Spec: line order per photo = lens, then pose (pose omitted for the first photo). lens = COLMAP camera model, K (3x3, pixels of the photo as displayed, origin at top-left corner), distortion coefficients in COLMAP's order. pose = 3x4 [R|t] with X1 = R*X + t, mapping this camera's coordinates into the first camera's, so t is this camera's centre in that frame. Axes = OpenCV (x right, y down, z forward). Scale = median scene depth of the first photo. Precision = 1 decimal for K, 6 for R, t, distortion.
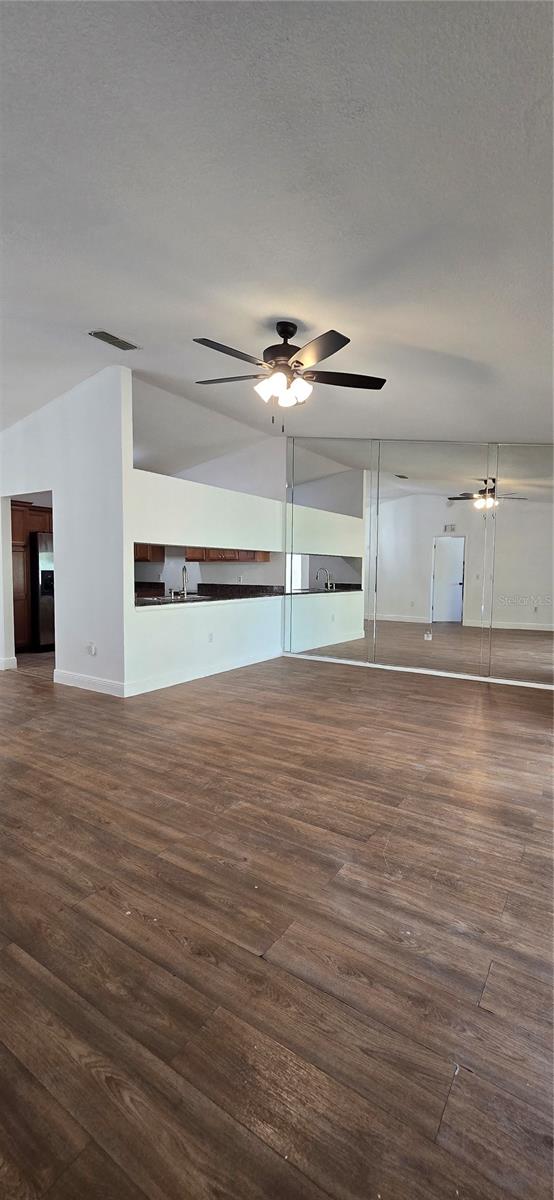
lens RADIAL K [[493.3, 0, 272.0], [0, 493.3, 604.4], [0, 0, 1]] dist [-0.000375, -0.000528]
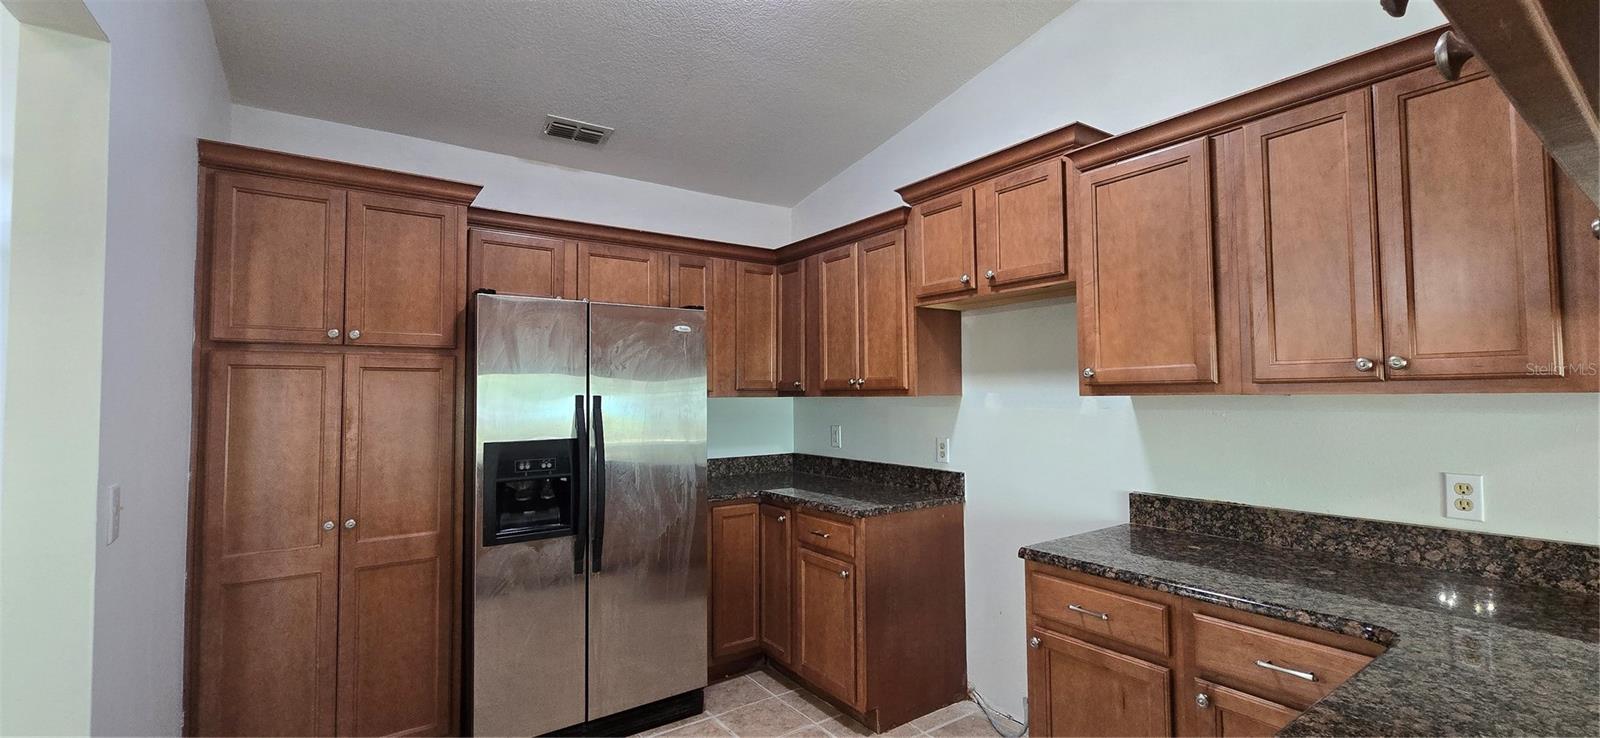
lens RADIAL K [[657.7, 0, 799.8], [0, 657.7, 366.2], [0, 0, 1]] dist [-0.000375, -0.000528]
pose [[0.931693, -0.034348, -0.361618, -0.188088], [-0.007901, 0.993368, -0.114710, -0.065972], [0.363160, 0.109731, 0.925243, 0.700308]]
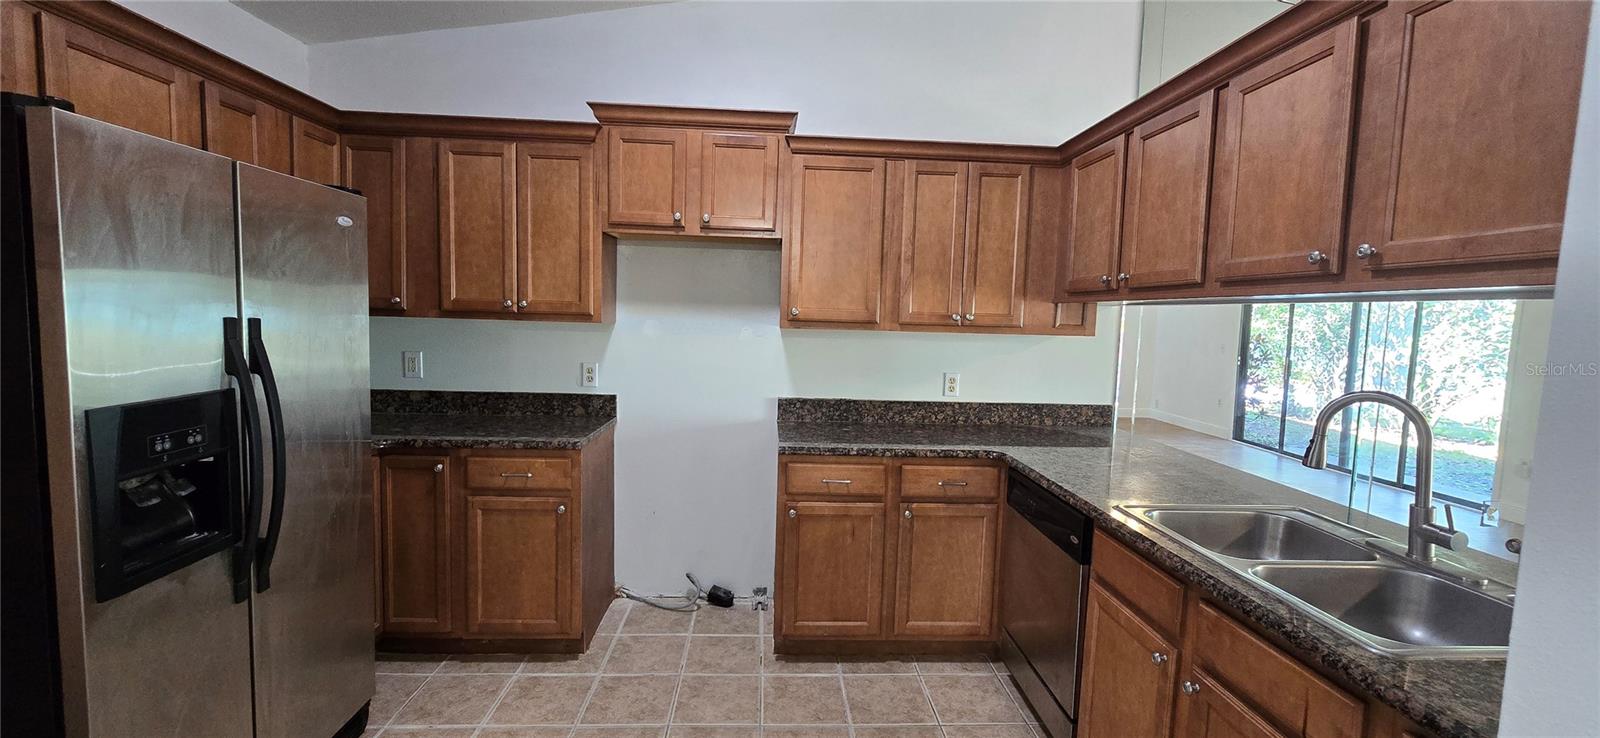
lens RADIAL K [[657.7, 0, 799.8], [0, 657.7, 366.2], [0, 0, 1]] dist [-0.000375, -0.000528]
pose [[0.798855, -0.035130, 0.600497, -0.395250], [0.021587, 0.999324, 0.029744, -0.076286], [-0.601137, -0.010799, 0.799073, 0.705481]]
